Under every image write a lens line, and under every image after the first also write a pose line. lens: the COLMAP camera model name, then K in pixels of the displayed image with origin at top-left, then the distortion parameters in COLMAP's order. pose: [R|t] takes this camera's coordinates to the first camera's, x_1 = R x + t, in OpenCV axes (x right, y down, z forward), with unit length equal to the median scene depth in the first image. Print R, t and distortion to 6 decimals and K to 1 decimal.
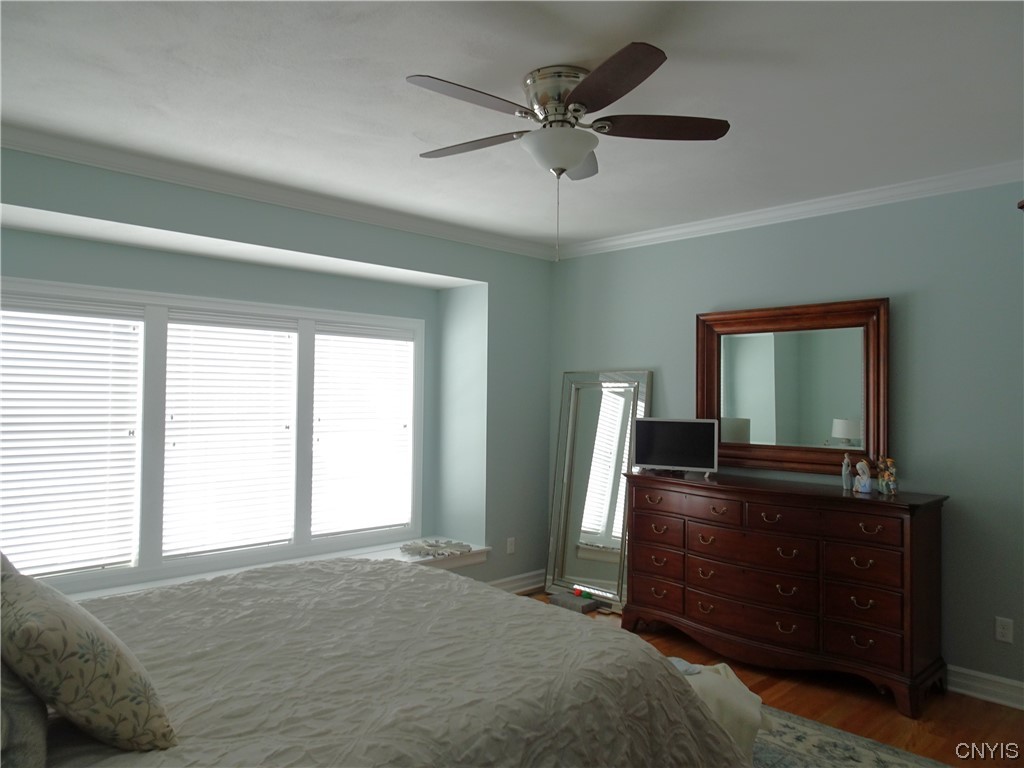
lens RADIAL K [[721.5, 0, 528.8], [0, 721.5, 383.9], [0, 0, 1]] dist [0.005029, -0.002909]
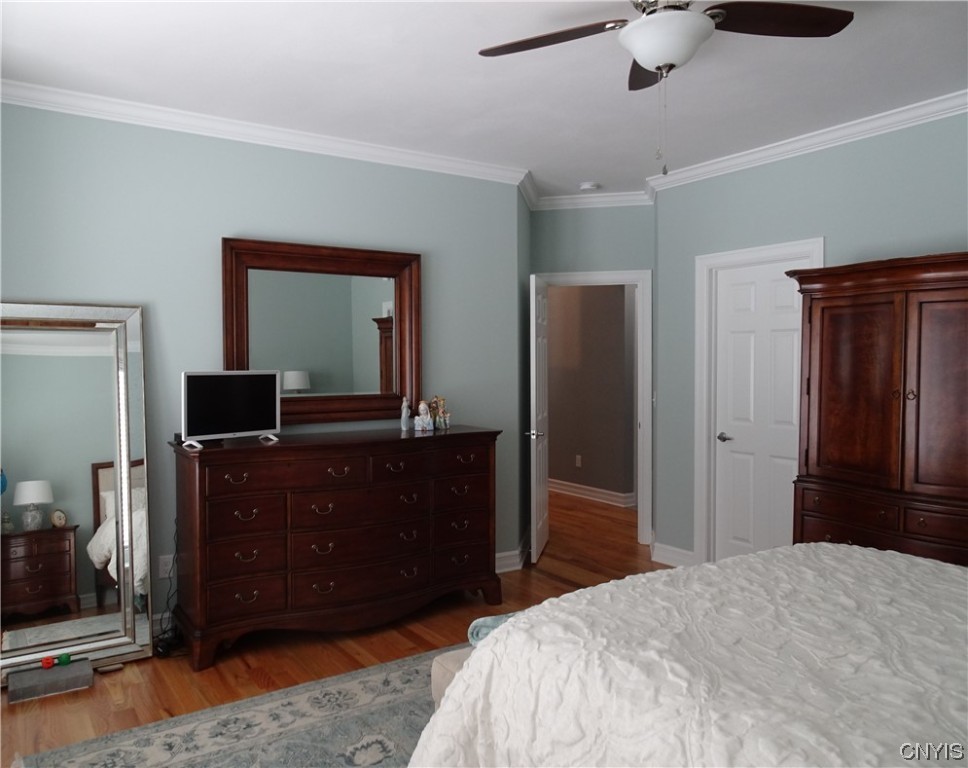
lens RADIAL K [[789.7, 0, 502.2], [0, 789.7, 381.7], [0, 0, 1]] dist [0.004186, 0.001169]
pose [[0.179043, -0.037026, 0.983144, -0.661693], [-0.009065, 0.999187, 0.039281, 0.026756], [-0.983799, -0.015946, 0.178562, 0.645696]]
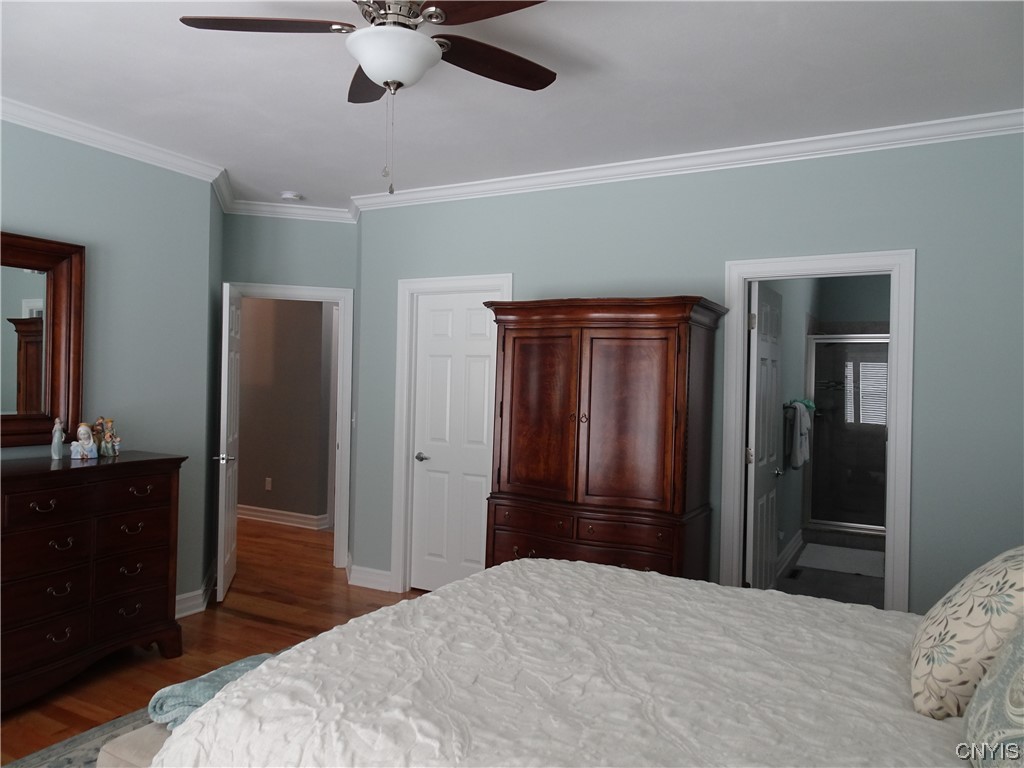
lens RADIAL K [[721.5, 0, 528.8], [0, 721.5, 383.9], [0, 0, 1]] dist [0.005029, -0.002909]
pose [[-0.299163, -0.026550, 0.953833, -0.544250], [-0.047084, 0.998806, 0.013034, 0.017294], [-0.953040, -0.041011, -0.300056, 0.715696]]
